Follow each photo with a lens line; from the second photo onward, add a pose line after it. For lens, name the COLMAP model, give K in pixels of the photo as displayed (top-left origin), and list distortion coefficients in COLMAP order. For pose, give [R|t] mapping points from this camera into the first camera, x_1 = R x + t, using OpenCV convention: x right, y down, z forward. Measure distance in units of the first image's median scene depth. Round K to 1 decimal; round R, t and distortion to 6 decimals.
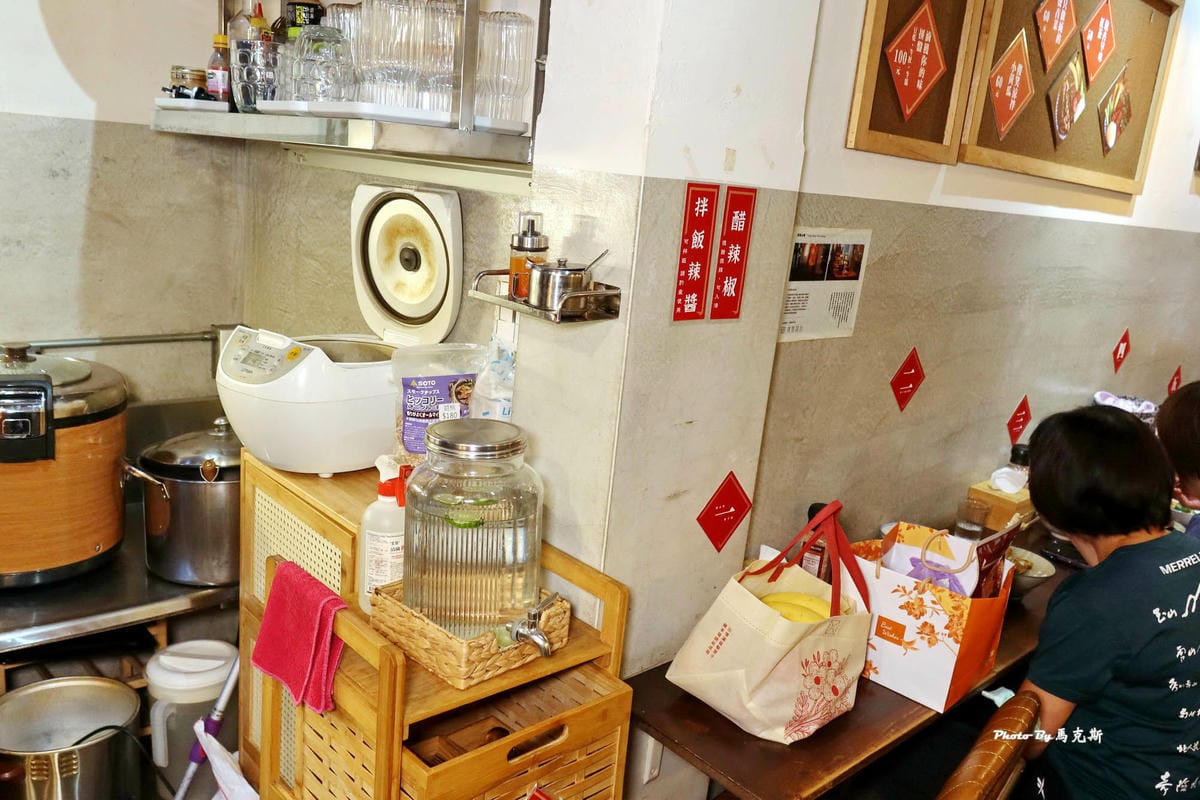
lens RADIAL K [[932.6, 0, 600.0], [0, 932.6, 400.0], [0, 0, 1]] dist [0.003457, 0.001811]
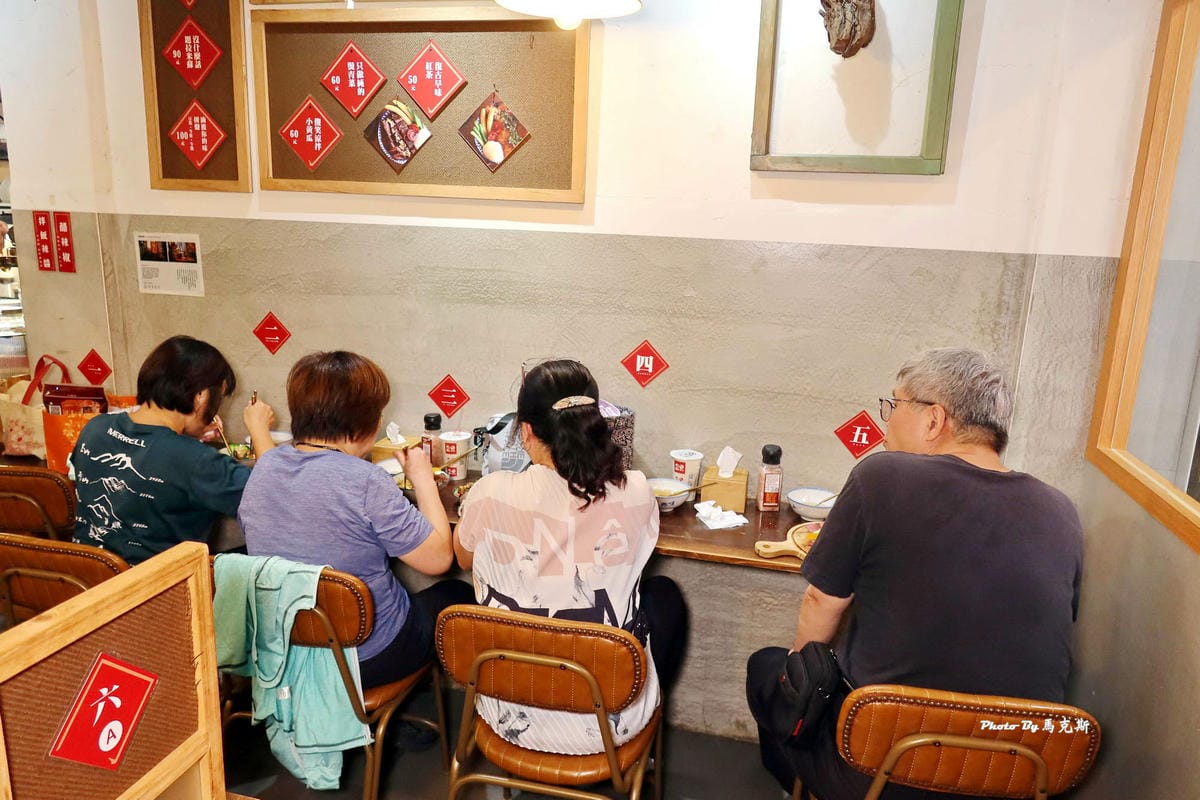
lens RADIAL K [[727.3, 0, 579.7], [0, 727.3, 400.1], [0, 0, 1]] dist [-0.037561, 0.029473]
pose [[0.586216, 0.119347, -0.801316, 1.921315], [-0.176912, 0.984077, 0.017144, -0.028326], [0.790603, 0.131712, 0.597996, 0.842984]]
